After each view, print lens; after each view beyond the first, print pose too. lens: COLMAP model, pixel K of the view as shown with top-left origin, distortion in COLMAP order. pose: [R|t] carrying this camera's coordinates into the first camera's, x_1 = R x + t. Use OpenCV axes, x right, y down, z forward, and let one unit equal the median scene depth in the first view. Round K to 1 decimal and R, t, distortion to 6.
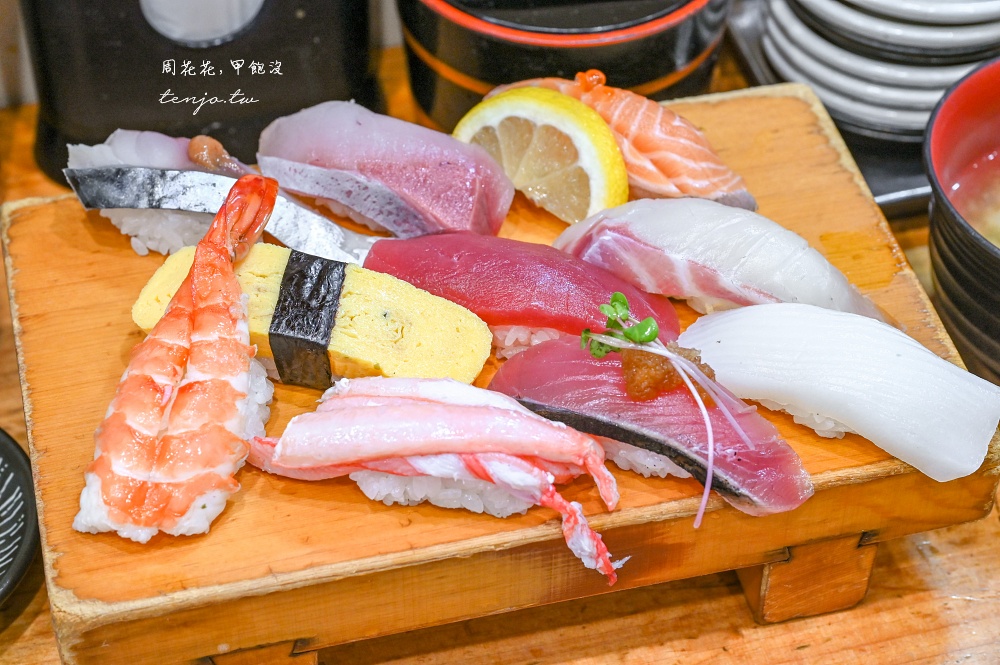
lens RADIAL K [[2142.3, 0, 498.3], [0, 2142.3, 330.1], [0, 0, 1]] dist [-0.024200, 0.000000]
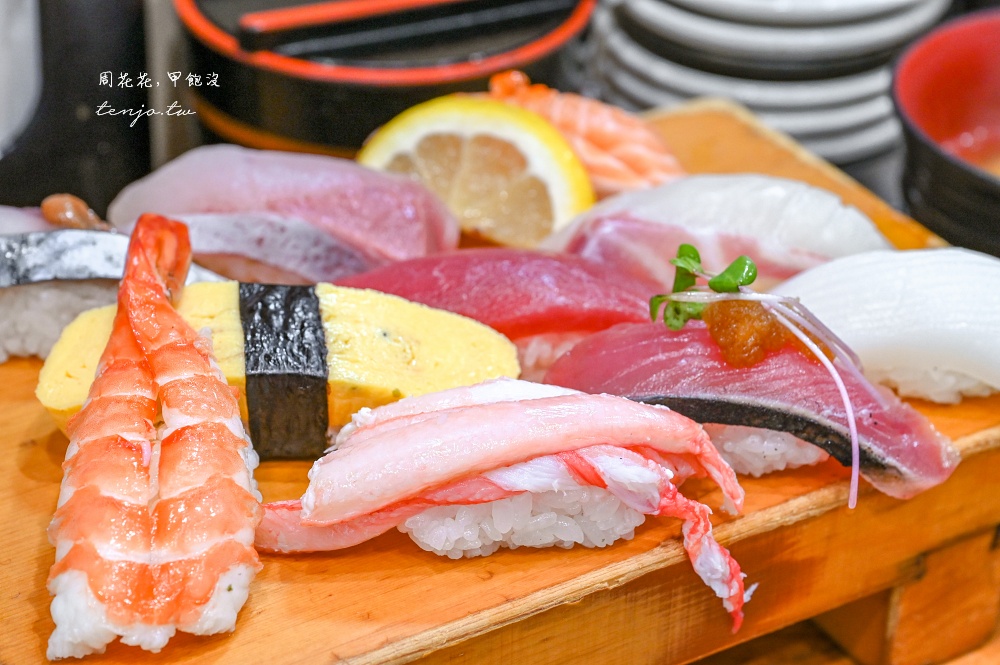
lens RADIAL K [[2413.3, 0, 502.1], [0, 2413.3, 334.6], [0, 0, 1]] dist [-0.008190, 0.000000]
pose [[0.954107, -0.147304, 0.260732, -0.244748], [0.200503, 0.960931, -0.190816, 0.170685], [-0.222437, 0.234337, 0.946366, 0.182113]]
